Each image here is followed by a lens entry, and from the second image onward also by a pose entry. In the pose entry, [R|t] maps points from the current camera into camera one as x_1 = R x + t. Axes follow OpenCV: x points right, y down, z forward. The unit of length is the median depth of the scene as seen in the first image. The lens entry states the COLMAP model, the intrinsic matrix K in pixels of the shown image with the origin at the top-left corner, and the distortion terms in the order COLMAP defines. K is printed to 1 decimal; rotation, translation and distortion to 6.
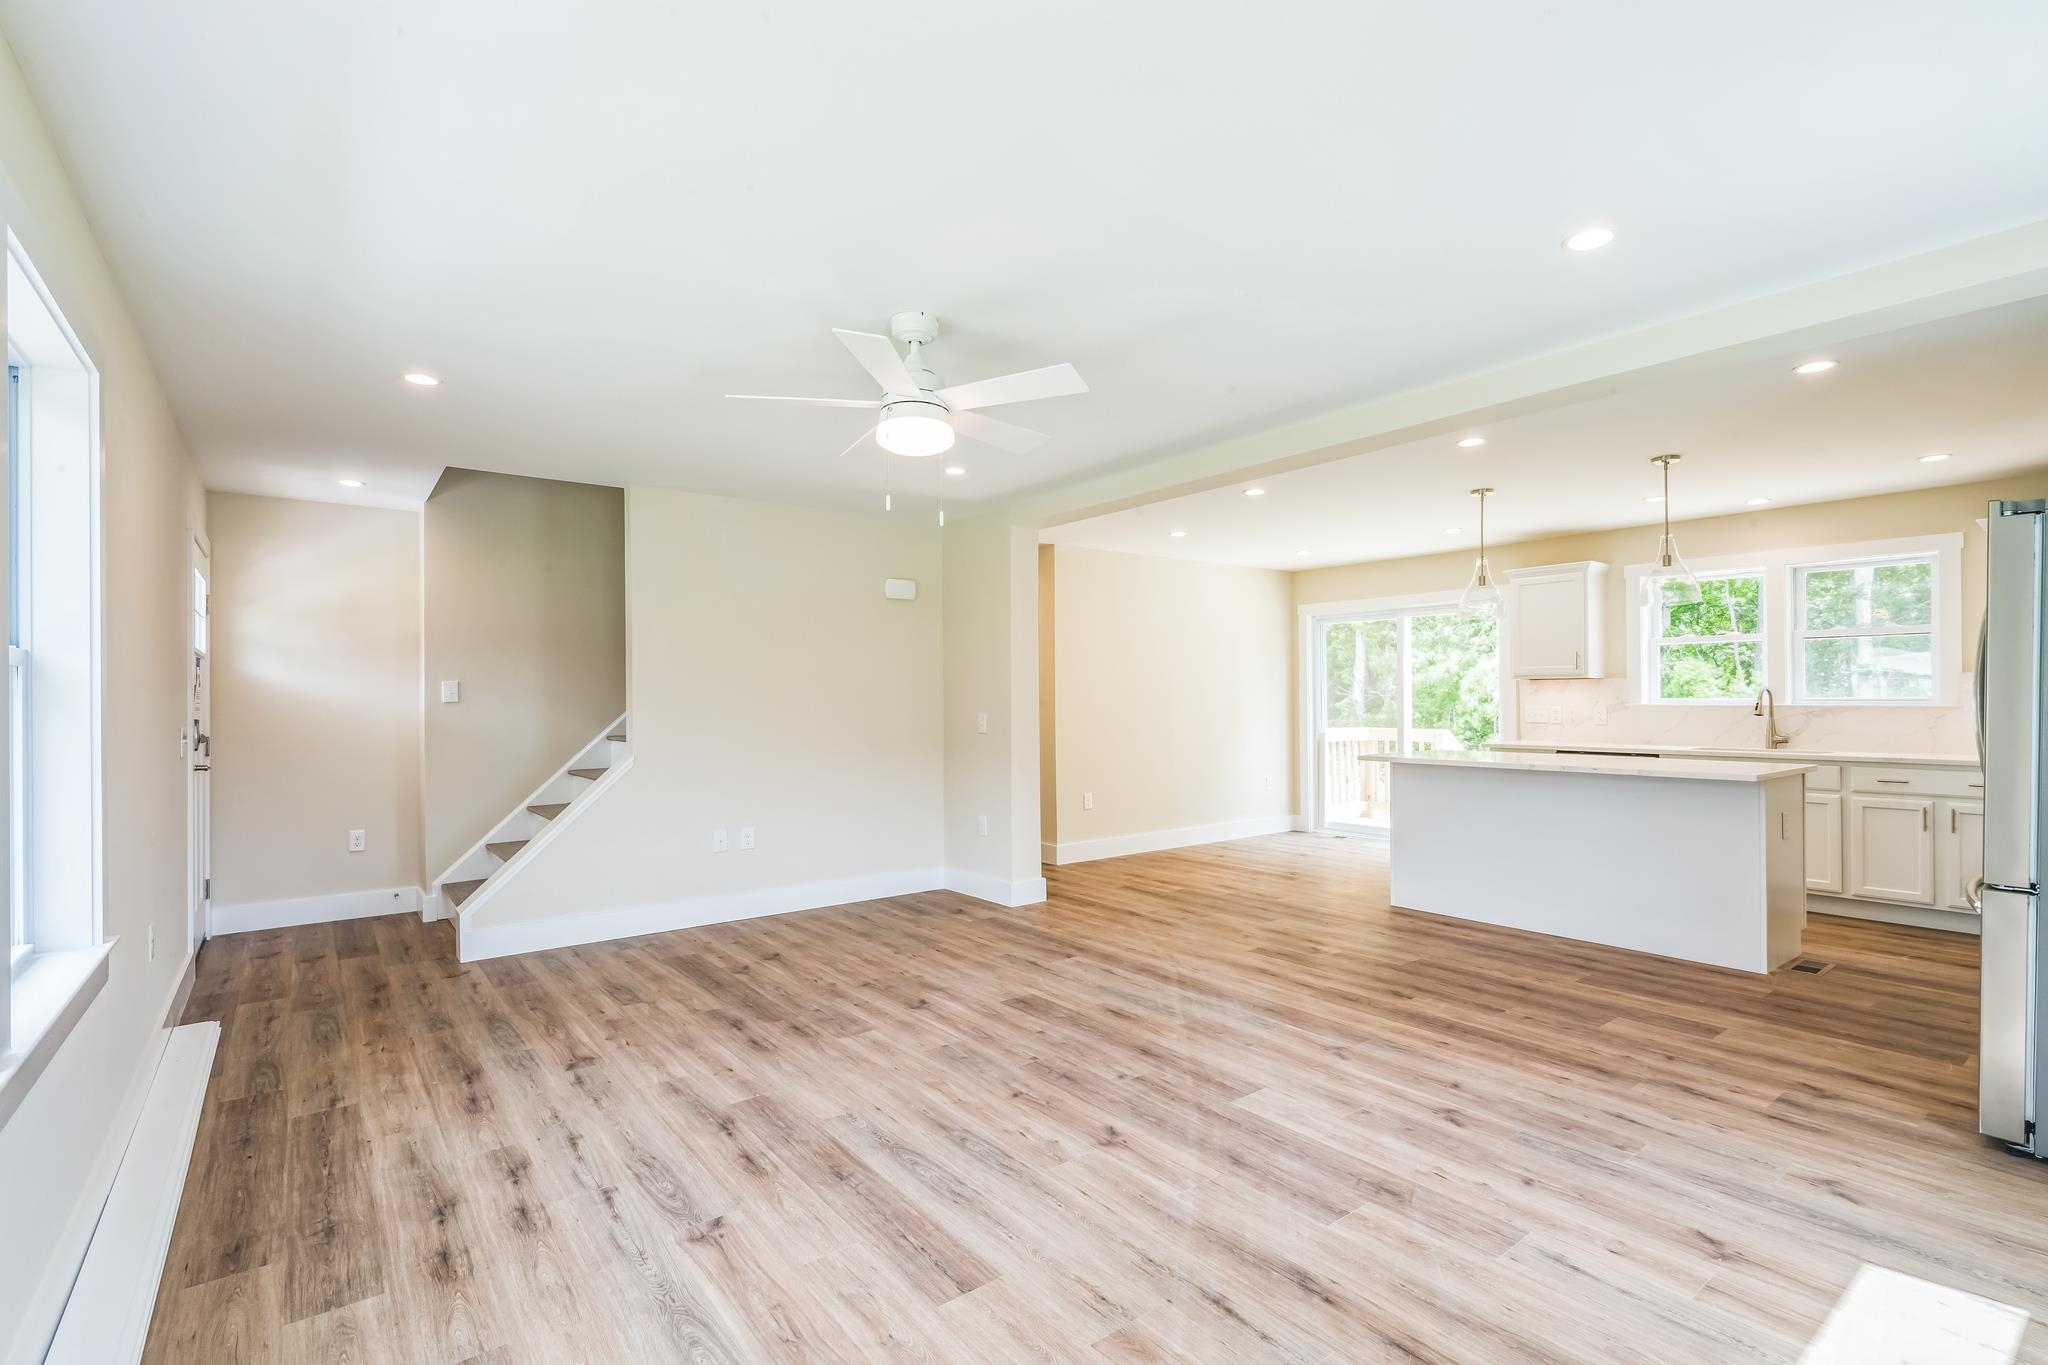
lens RADIAL K [[942.7, 0, 1027.5], [0, 942.7, 695.1], [0, 0, 1]] dist [0.016562, -0.009977]
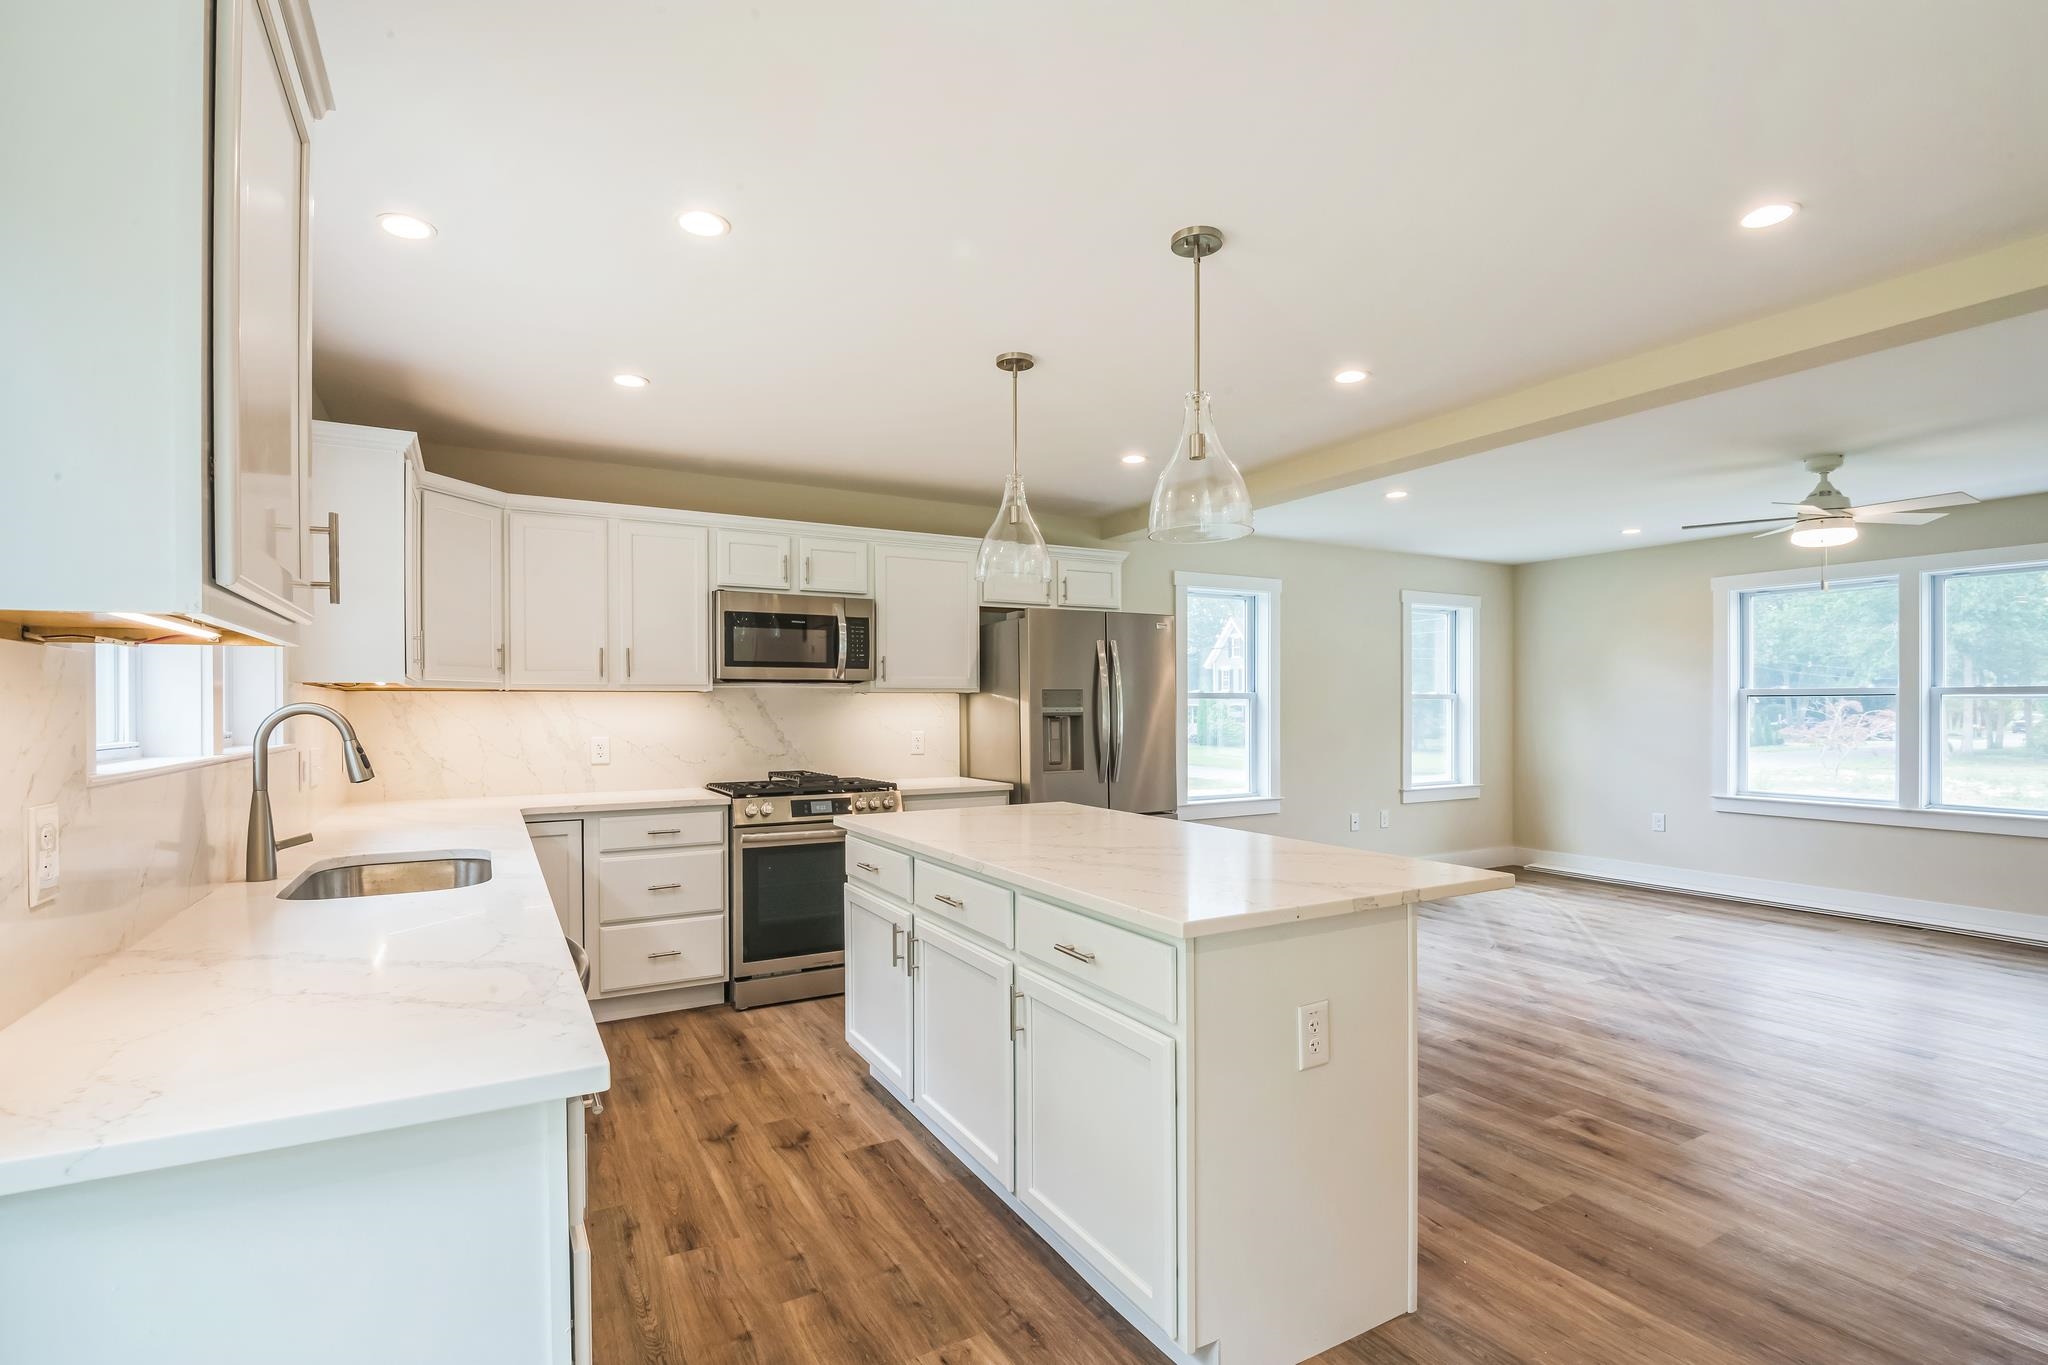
lens RADIAL K [[955.9, 0, 1023.7], [0, 955.9, 707.8], [0, 0, 1]] dist [-0.001873, -0.012667]
pose [[-0.989753, 0.010214, 0.142422, 0.762028], [0.009755, 0.999945, -0.003921, -0.006108], [-0.142454, -0.002492, -0.989798, 2.194086]]
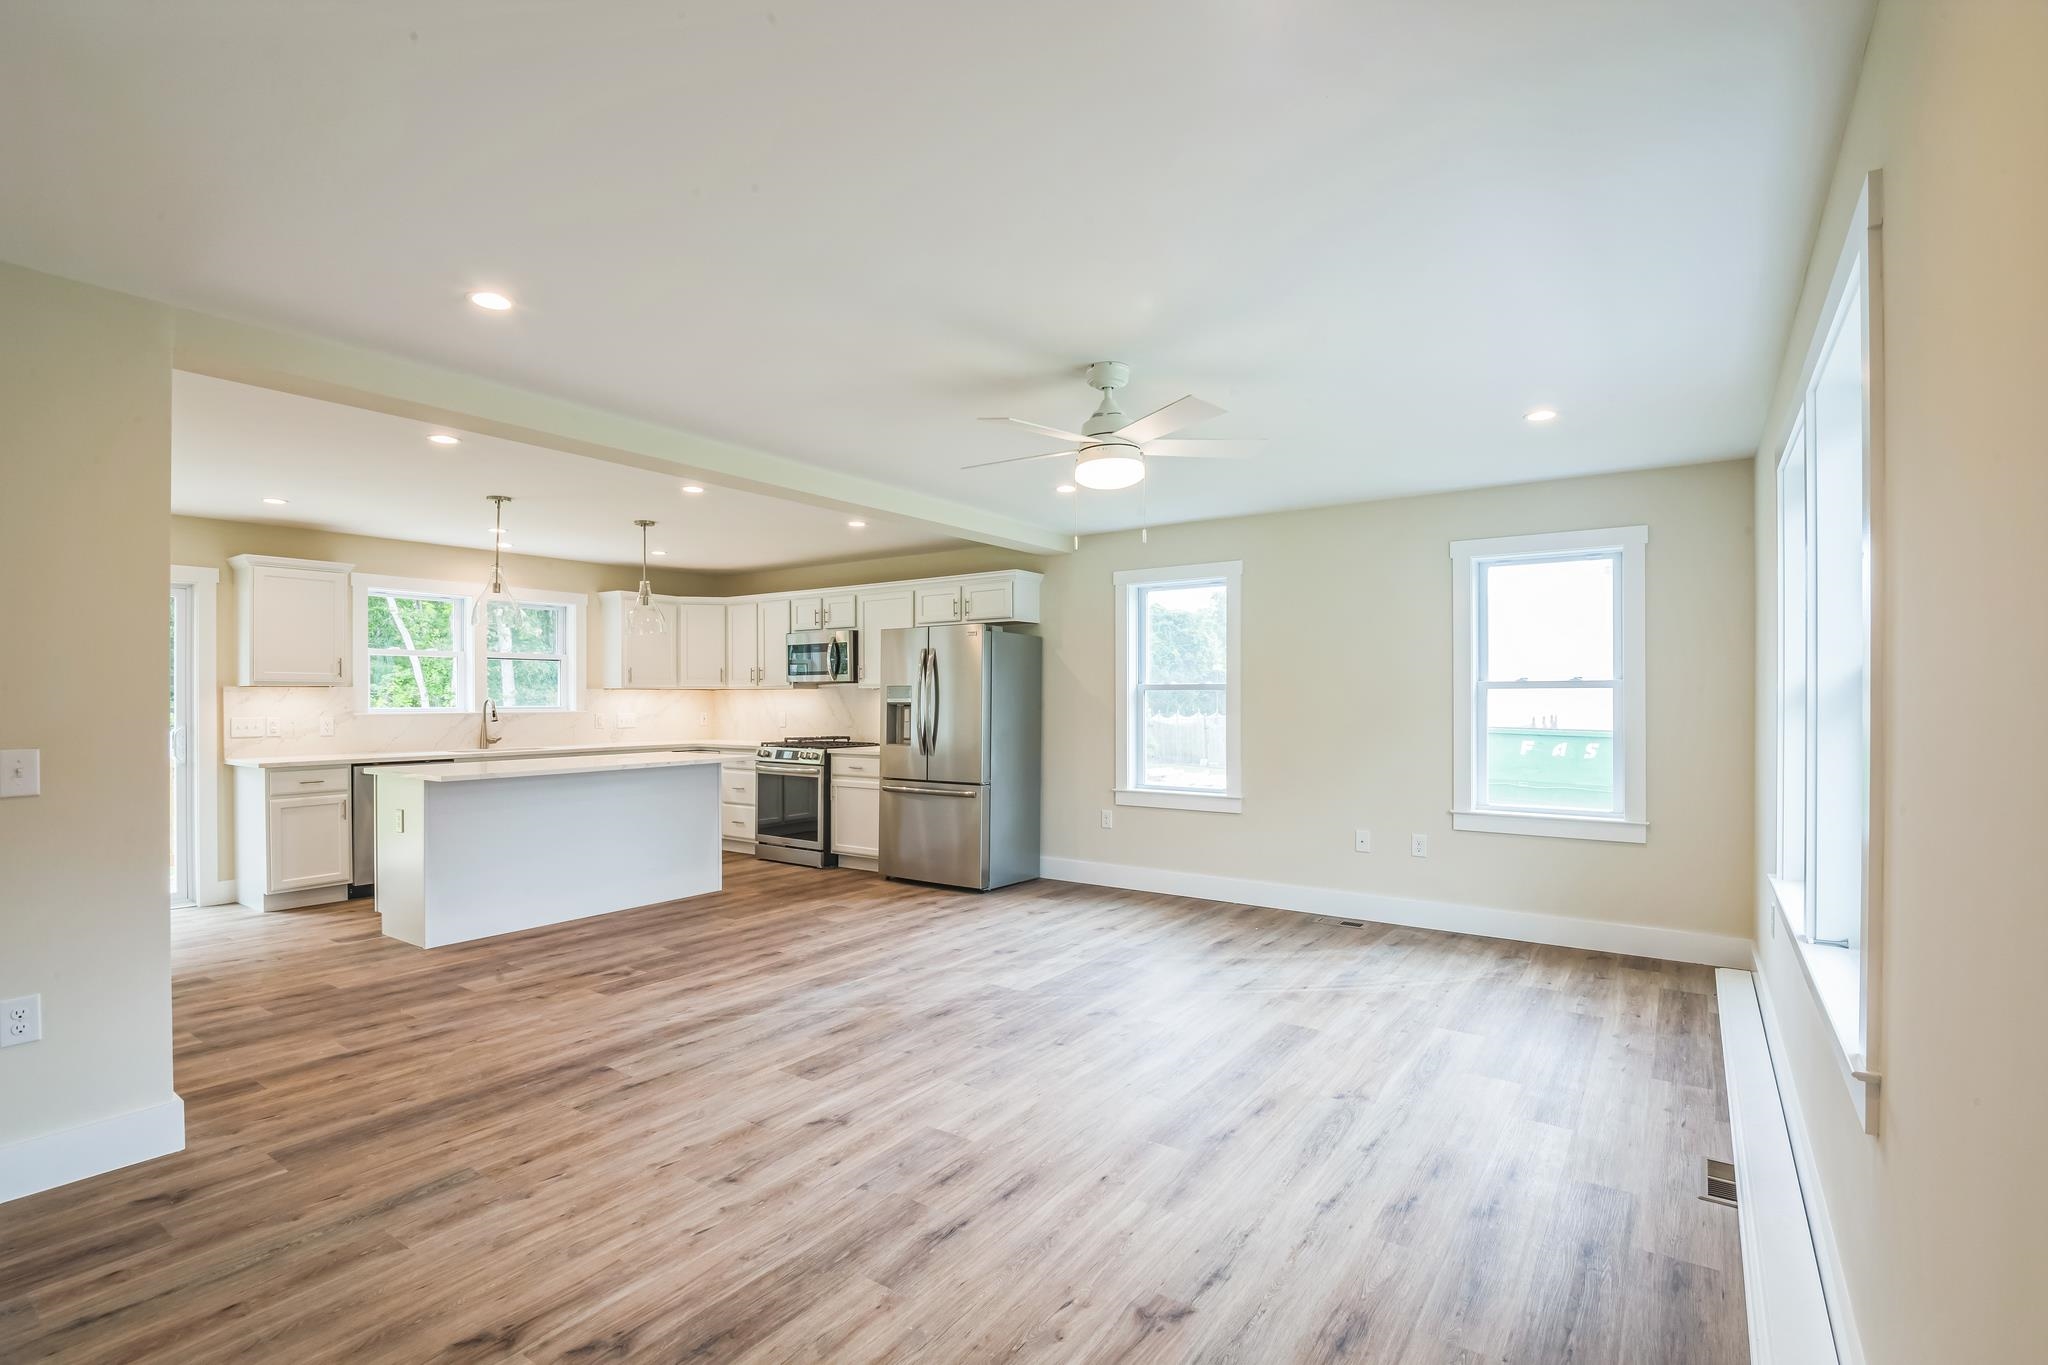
lens RADIAL K [[946.6, 0, 1024.5], [0, 946.6, 701.0], [0, 0, 1]] dist [-0.002414, -0.011516]
pose [[-0.295512, 0.003748, 0.955332, -0.948390], [0.000140, 0.999992, -0.003880, 0.000251], [-0.955339, -0.001013, -0.295511, 1.170817]]
